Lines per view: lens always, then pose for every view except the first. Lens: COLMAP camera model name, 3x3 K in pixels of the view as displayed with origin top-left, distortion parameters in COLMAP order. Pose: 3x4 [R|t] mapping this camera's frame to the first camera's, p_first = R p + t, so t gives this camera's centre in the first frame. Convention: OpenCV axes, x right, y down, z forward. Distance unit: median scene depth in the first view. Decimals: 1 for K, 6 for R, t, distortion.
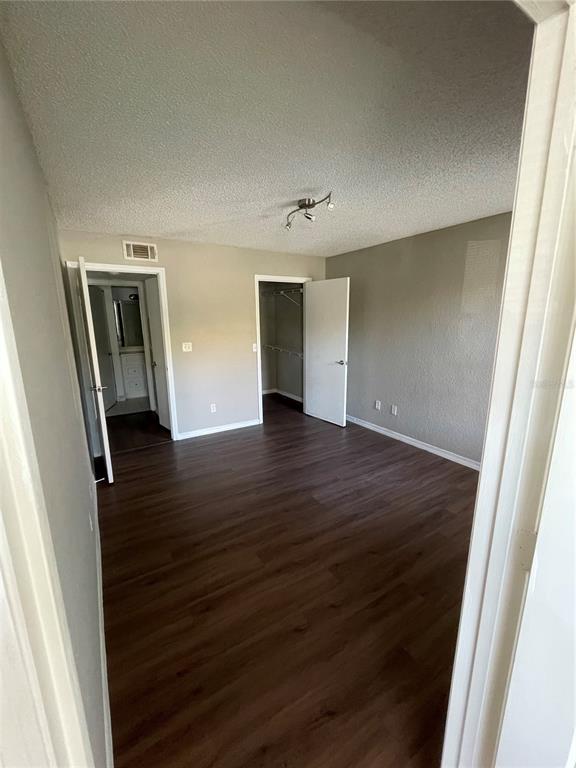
lens RADIAL K [[315.2, 0, 291.0], [0, 315.2, 383.2], [0, 0, 1]] dist [0.000898, -0.000339]
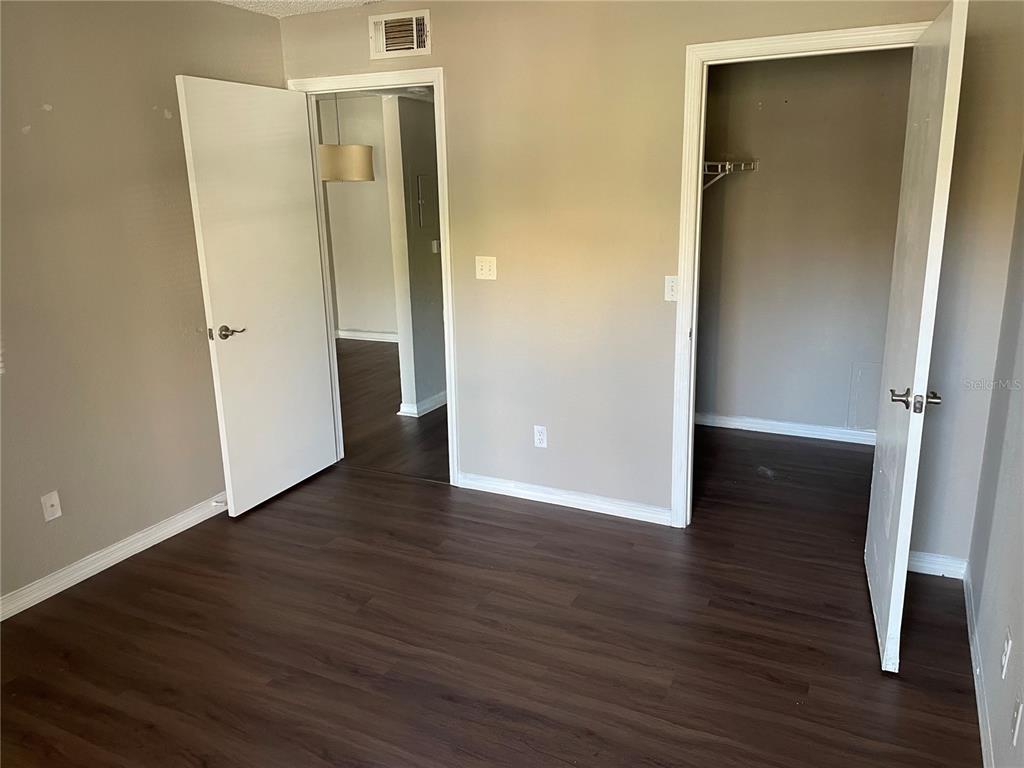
lens RADIAL K [[772.1, 0, 514.9], [0, 772.1, 381.7], [0, 0, 1]] dist [0.079853, -0.071829]
pose [[0.531127, 0.211275, -0.820529, 0.559318], [-0.163990, 0.975734, 0.145087, -0.133526], [0.831271, 0.057499, 0.552885, 0.549732]]
